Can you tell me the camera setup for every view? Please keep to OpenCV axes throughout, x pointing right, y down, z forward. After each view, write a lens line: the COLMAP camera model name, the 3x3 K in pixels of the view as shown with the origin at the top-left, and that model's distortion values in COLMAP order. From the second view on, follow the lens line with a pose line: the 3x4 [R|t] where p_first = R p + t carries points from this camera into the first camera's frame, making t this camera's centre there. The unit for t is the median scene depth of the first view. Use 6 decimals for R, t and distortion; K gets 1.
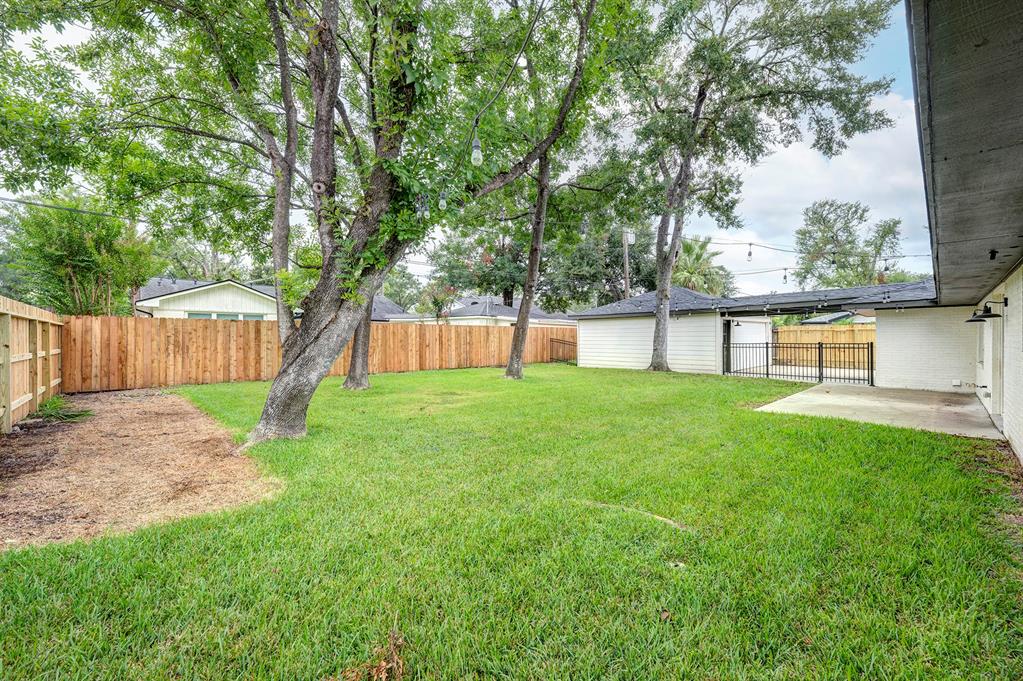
lens RADIAL K [[410.4, 0, 511.5], [0, 410.4, 340.5], [0, 0, 1]] dist [-0.000213, -0.000013]
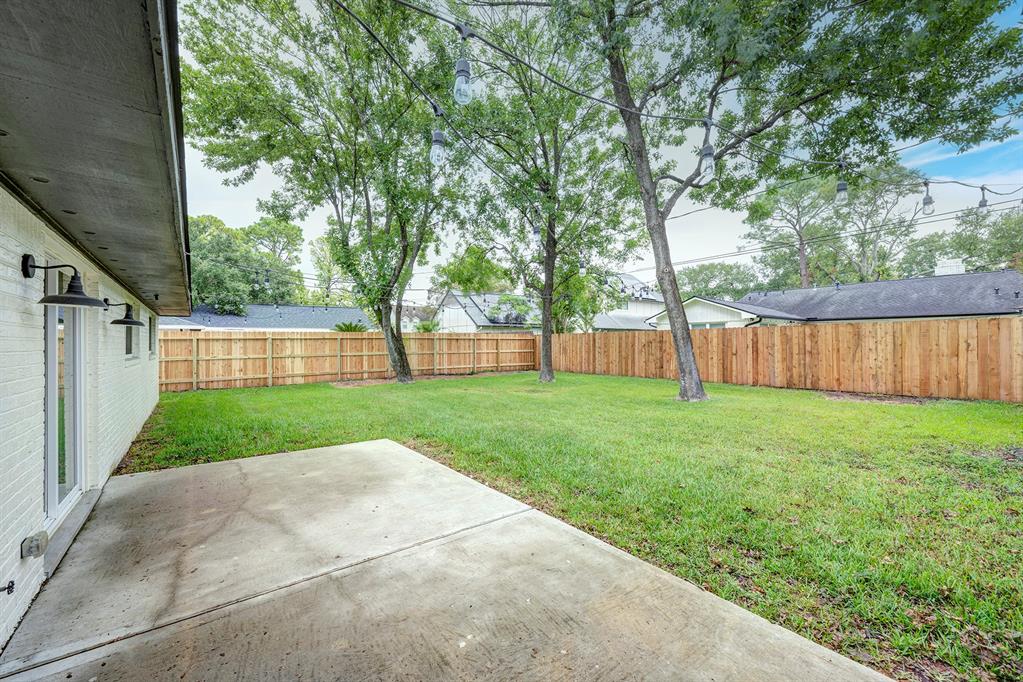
lens RADIAL K [[410.4, 0, 511.5], [0, 410.4, 341.0], [0, 0, 1]] dist [-0.000213, -0.000013]
pose [[-0.098362, -0.007184, -0.995125, 0.634660], [-0.000779, 0.999974, -0.007142, -0.006528], [0.995150, 0.000072, -0.098365, 0.622465]]
